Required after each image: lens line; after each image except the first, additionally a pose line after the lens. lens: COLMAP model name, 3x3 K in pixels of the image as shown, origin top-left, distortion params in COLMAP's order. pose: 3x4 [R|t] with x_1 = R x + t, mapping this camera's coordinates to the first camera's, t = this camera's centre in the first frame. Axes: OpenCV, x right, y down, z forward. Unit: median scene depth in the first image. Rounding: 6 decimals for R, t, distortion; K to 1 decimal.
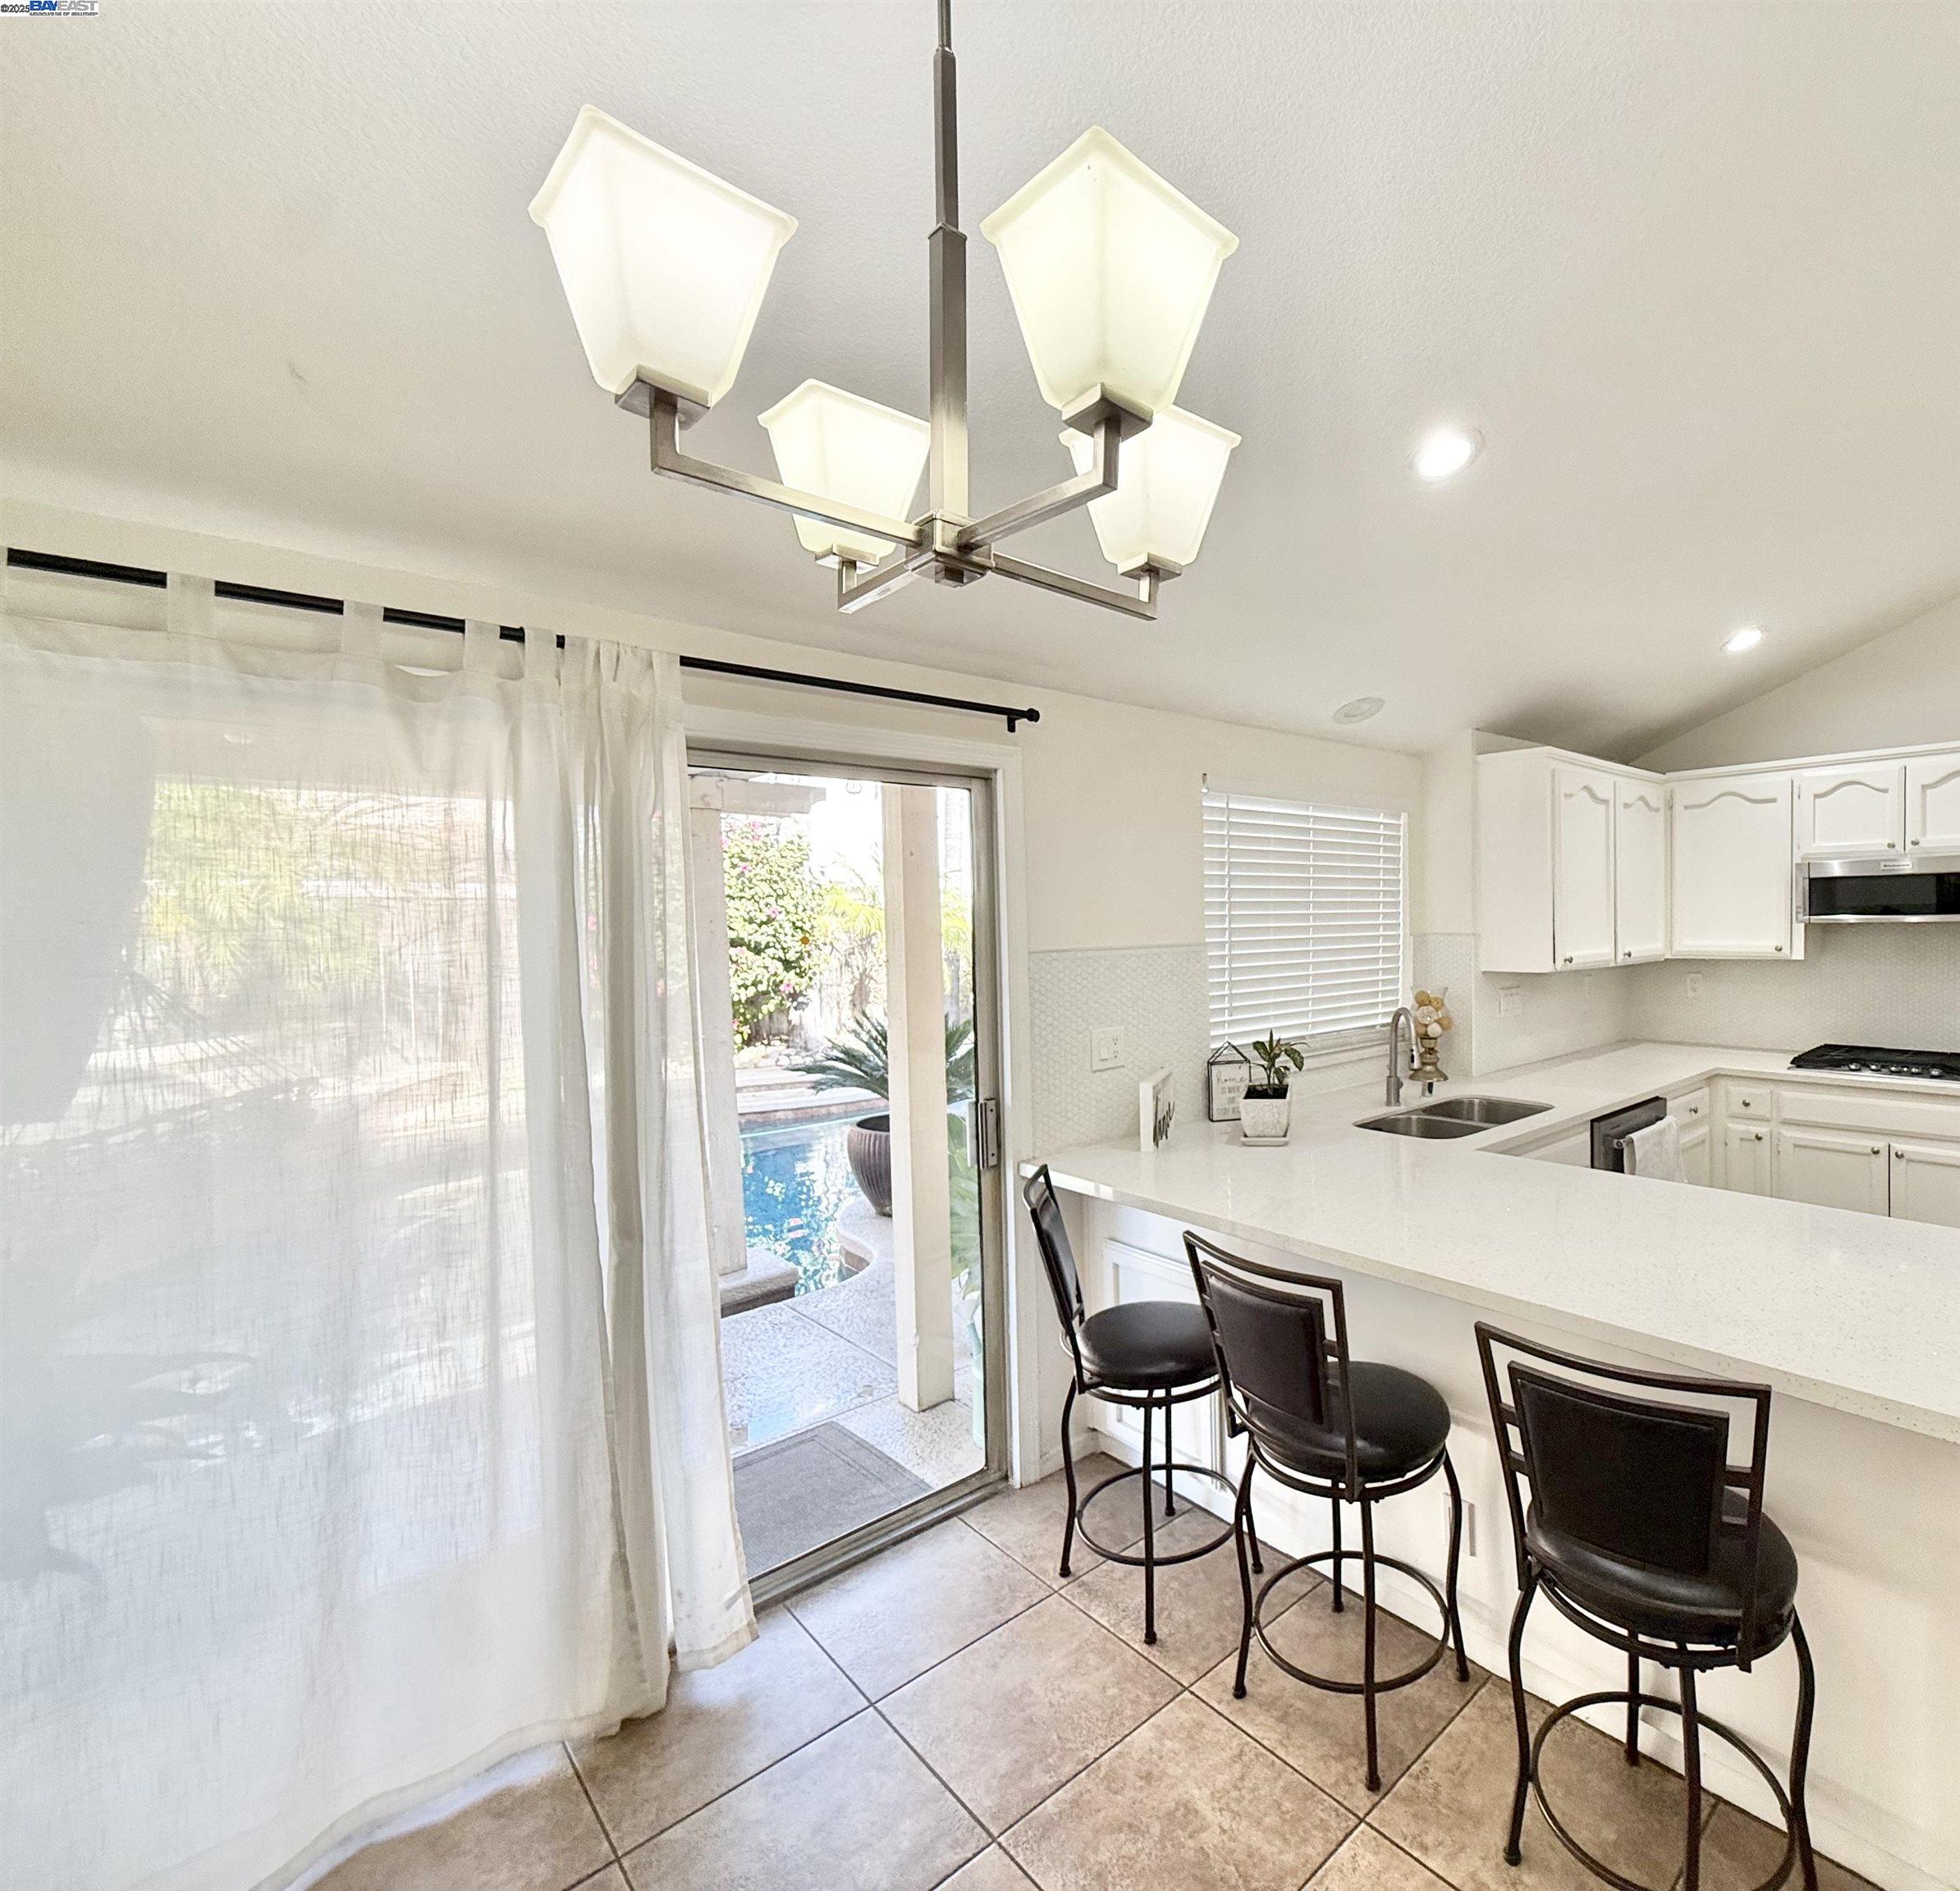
lens RADIAL K [[1003.7, 0, 1257.8], [0, 1003.7, 946.1], [0, 0, 1]] dist [-0.002628, -0.000217]
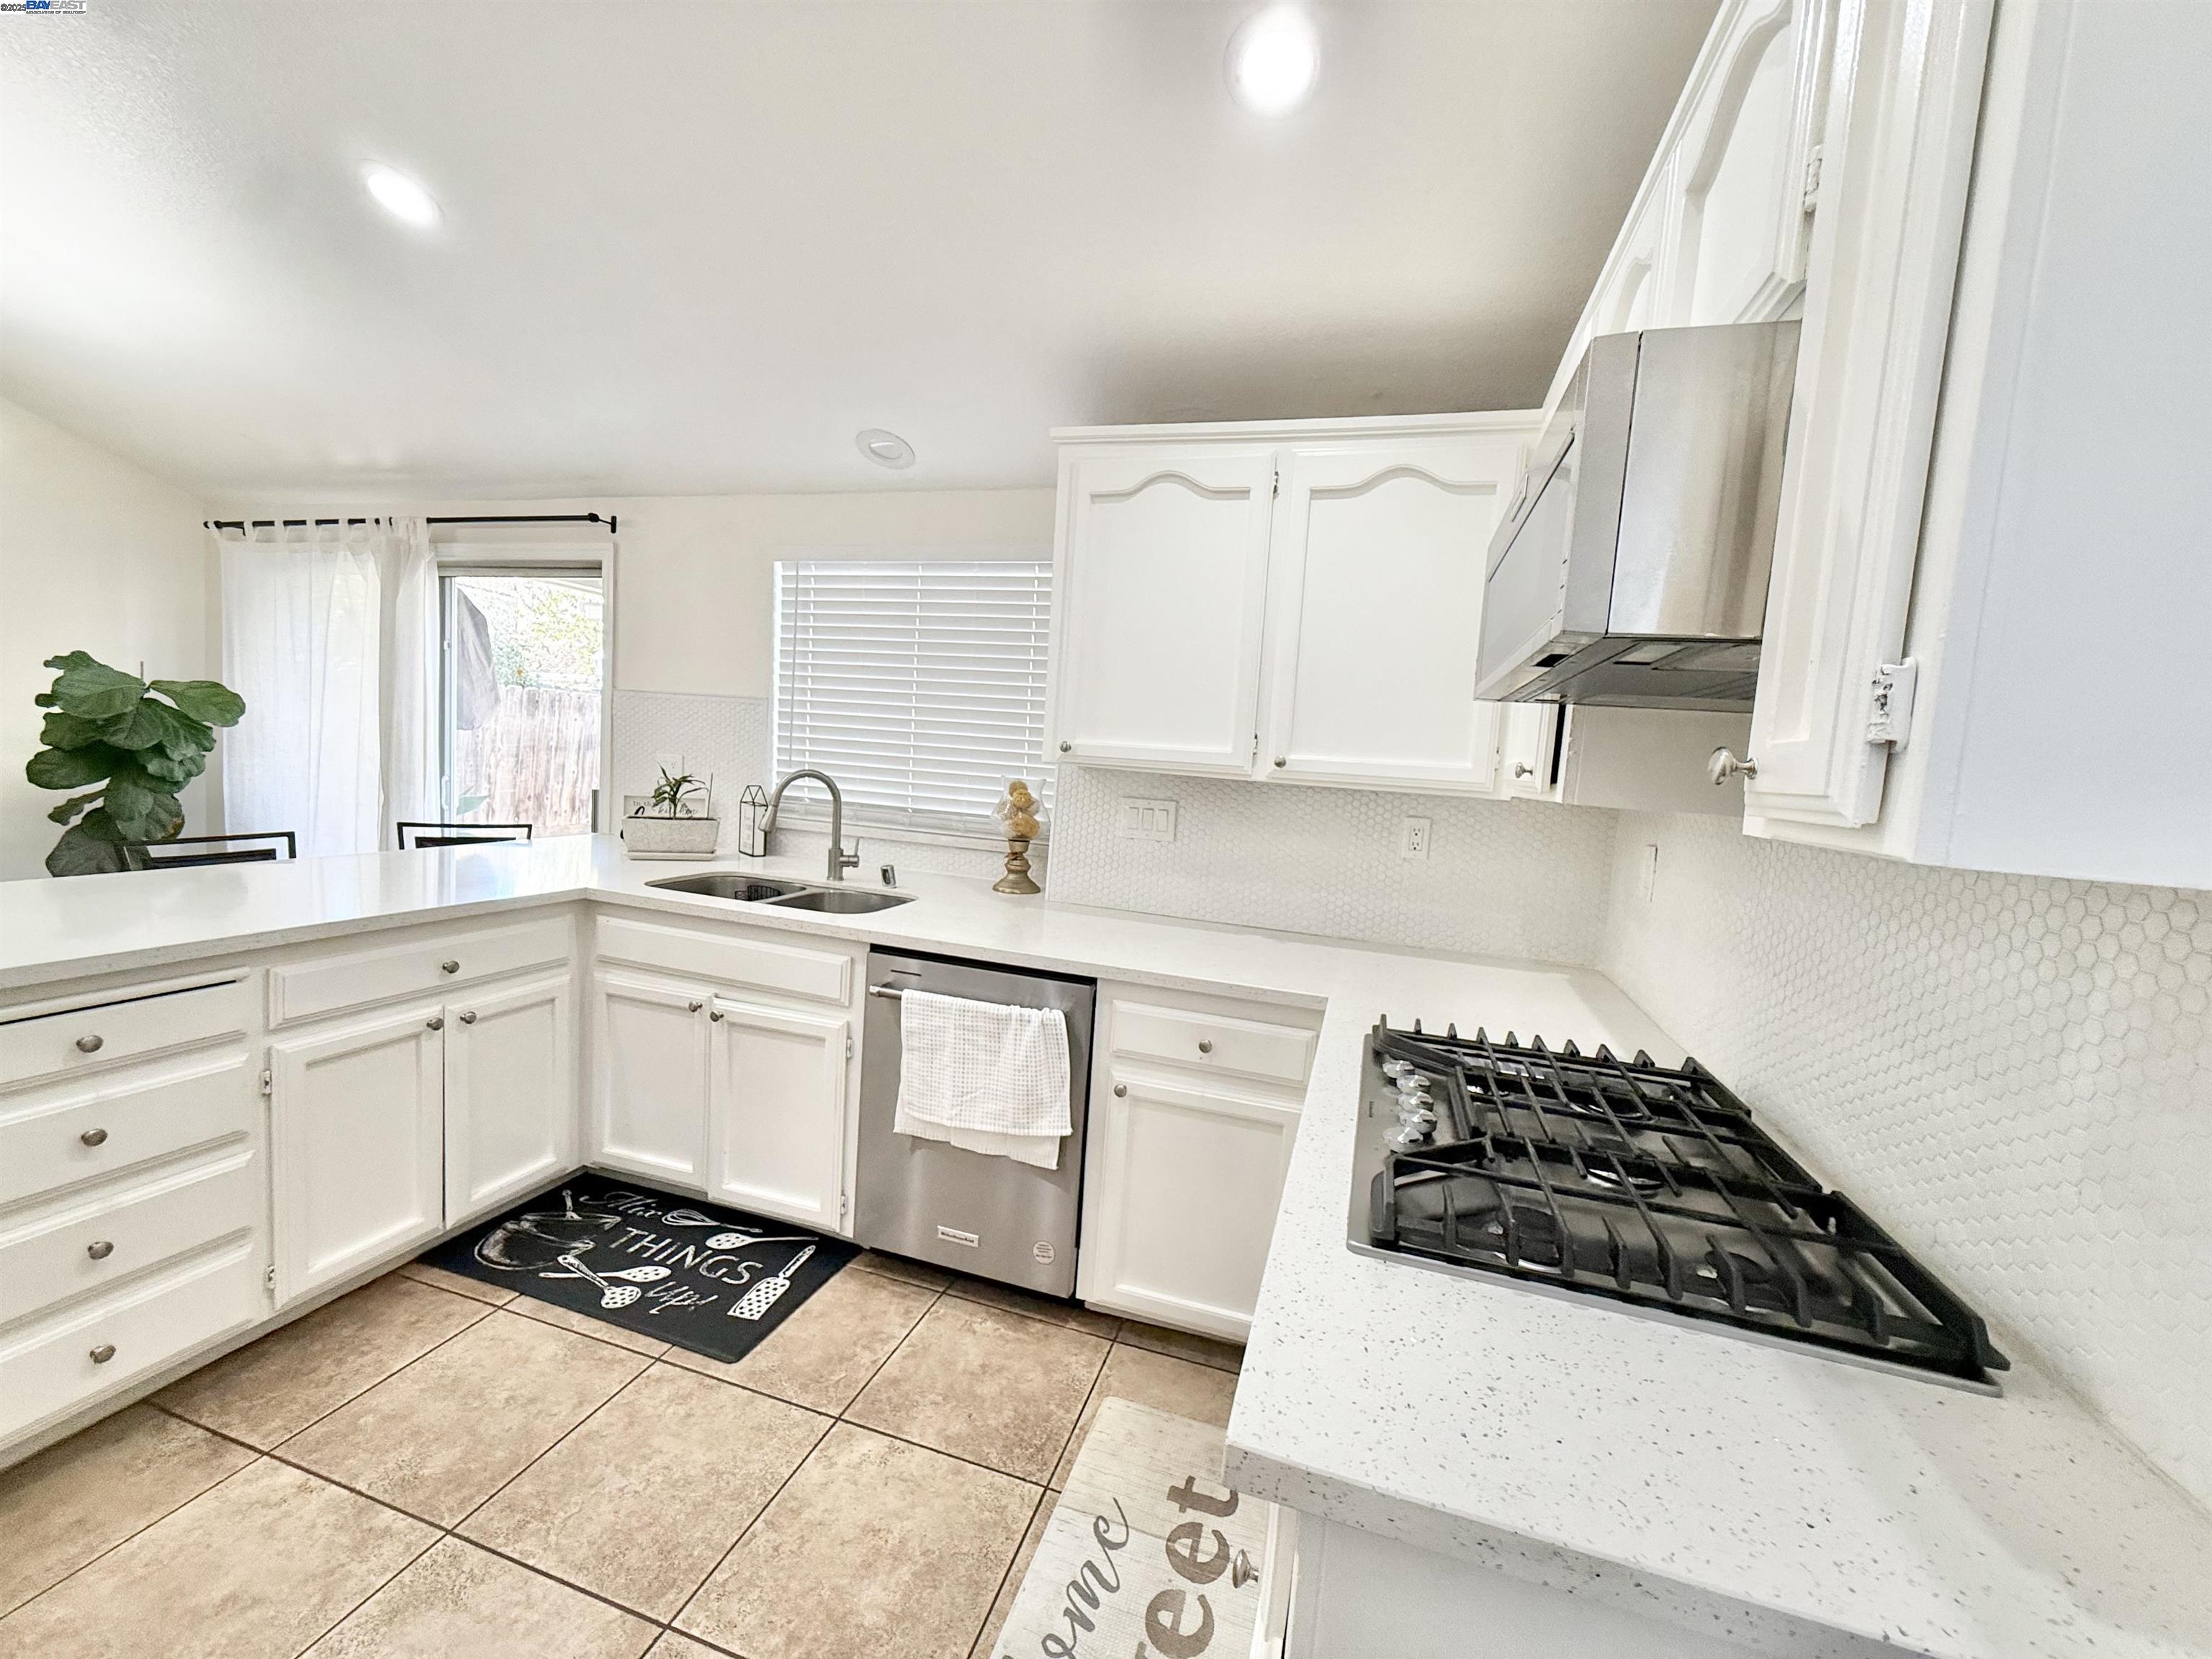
lens RADIAL K [[883.0, 0, 1110.2], [0, 883.0, 830.4], [0, 0, 1]] dist [-0.001089, 0.000640]
pose [[0.427368, 0.124453, -0.895471, 0.826602], [-0.105455, 0.990581, 0.087343, 0.013671], [0.897906, 0.057105, 0.436467, 0.746035]]
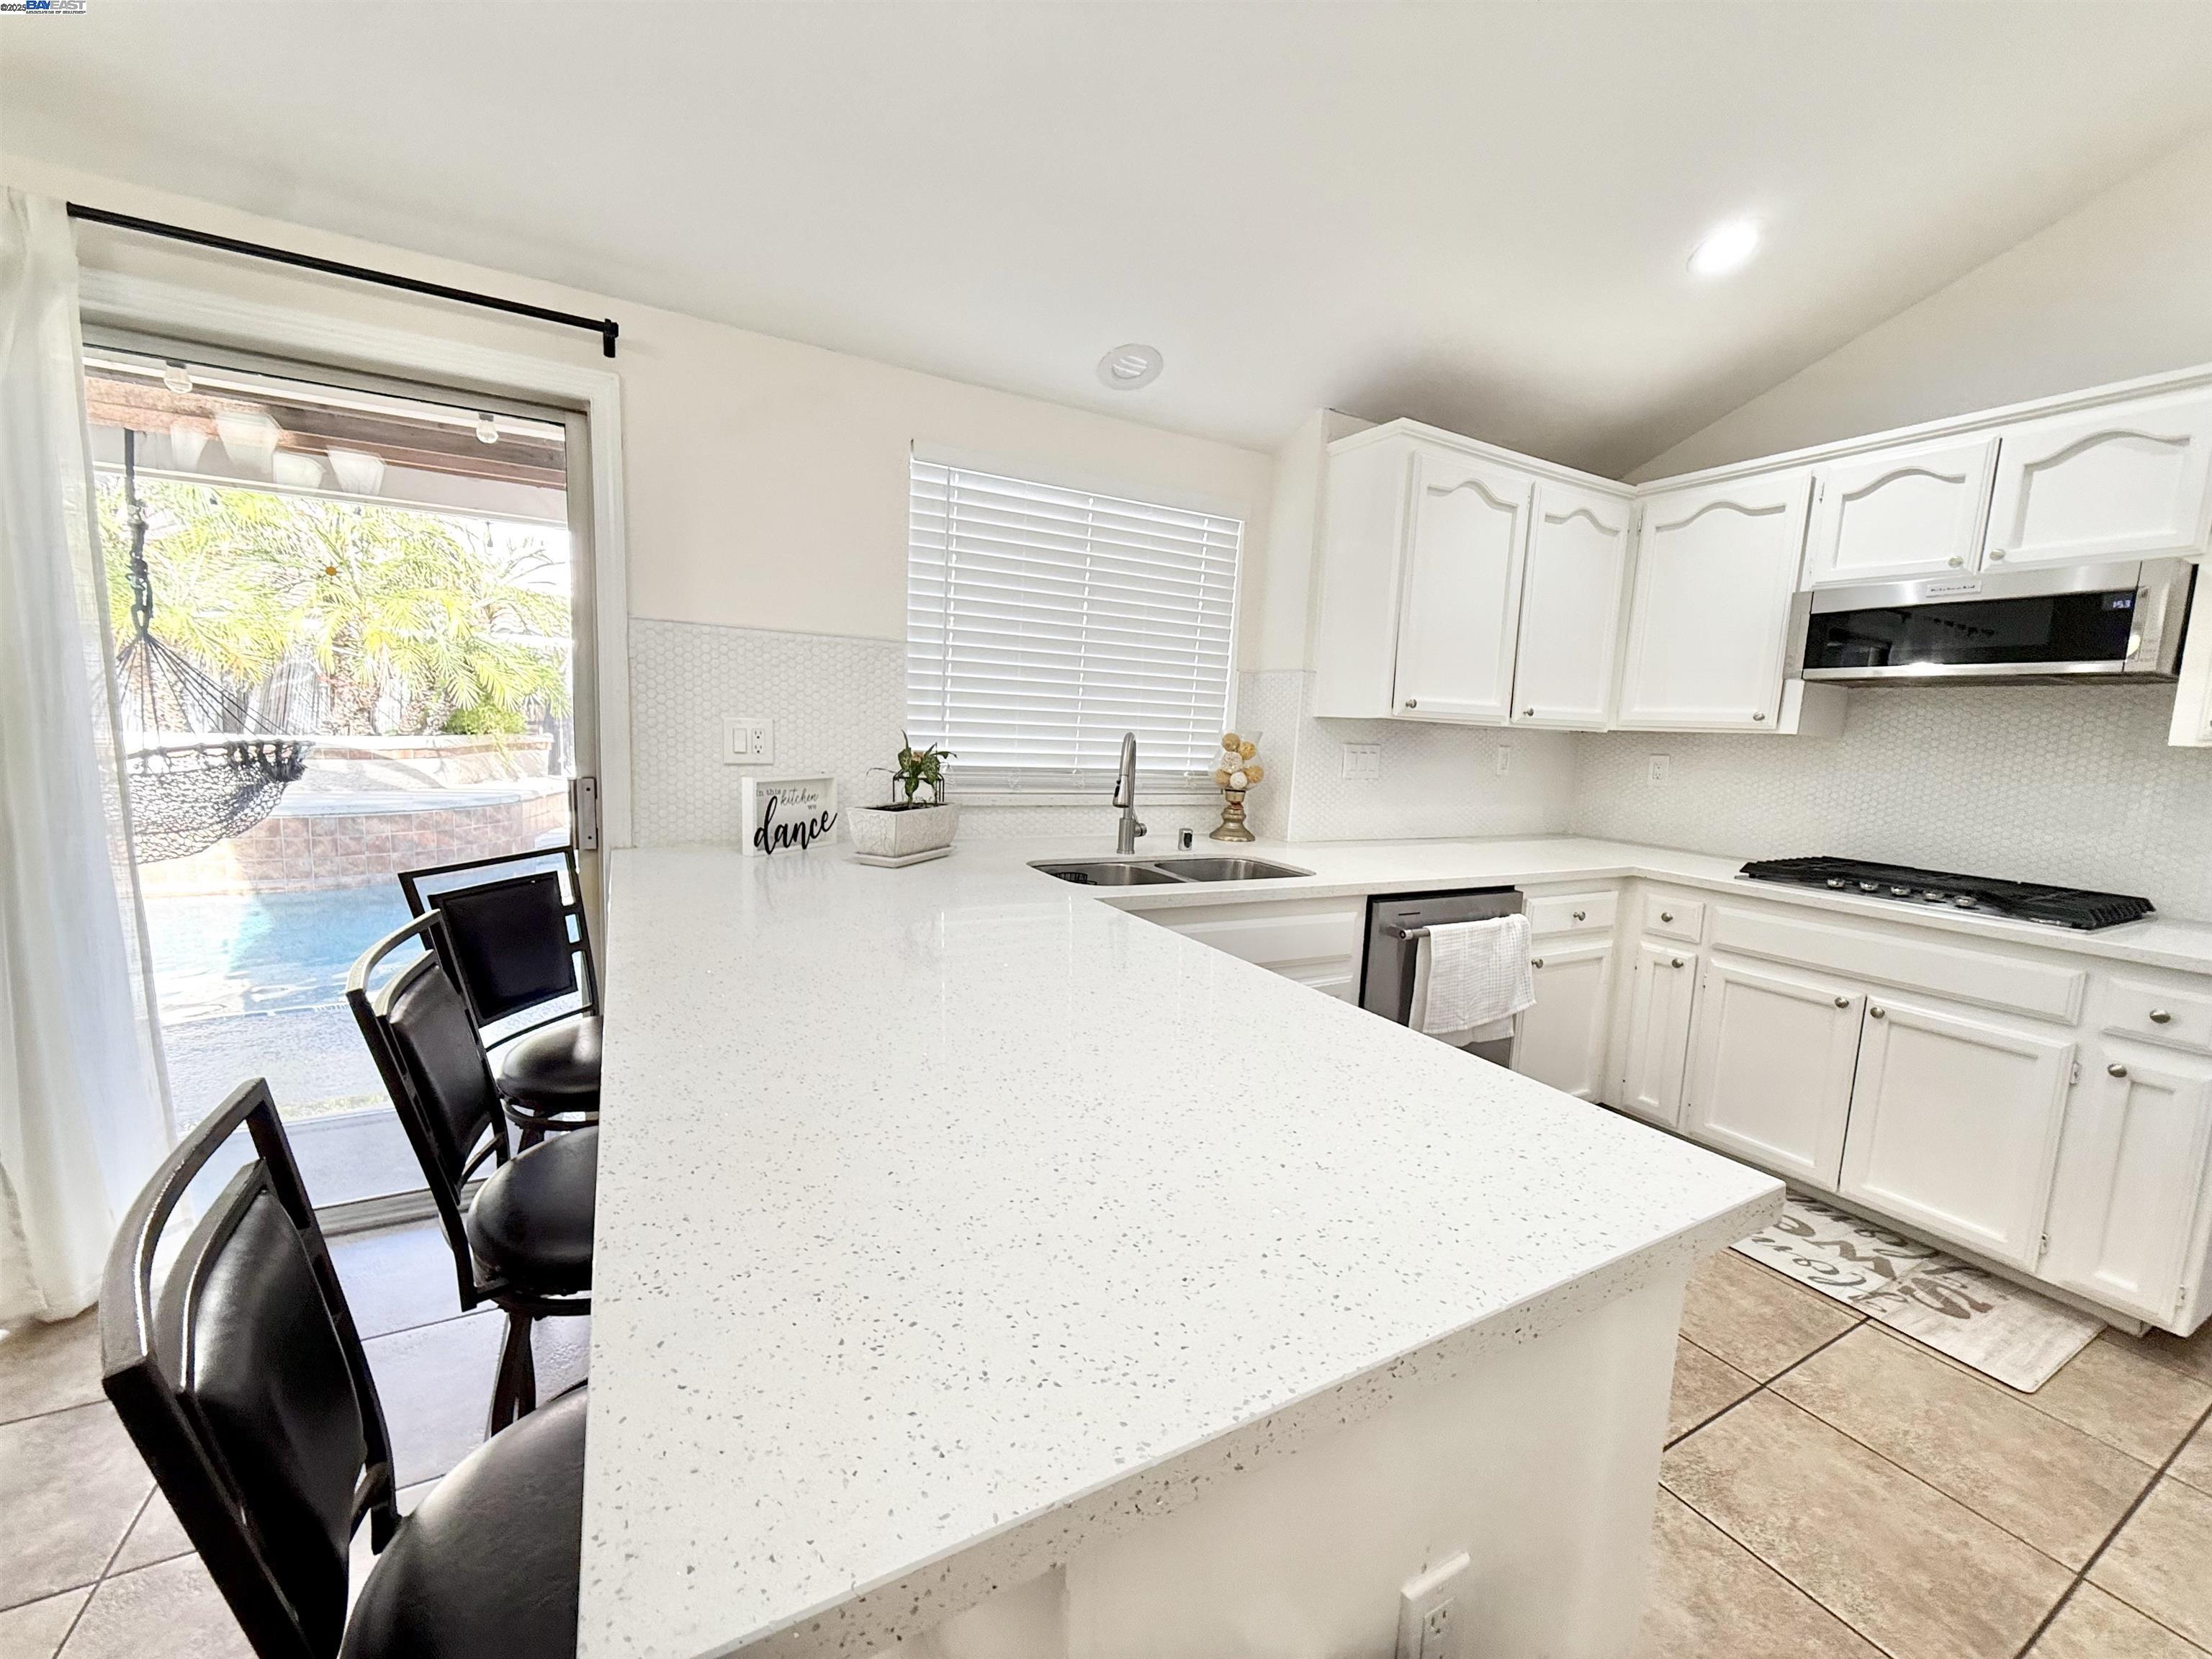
lens RADIAL K [[883.0, 0, 1106.7], [0, 883.0, 828.2], [0, 0, 1]] dist [-0.001089, 0.000640]
pose [[0.947116, 0.097544, -0.305707, 0.294189], [-0.071494, 0.992877, 0.095308, 0.059158], [0.312826, -0.068412, 0.947343, 0.256120]]
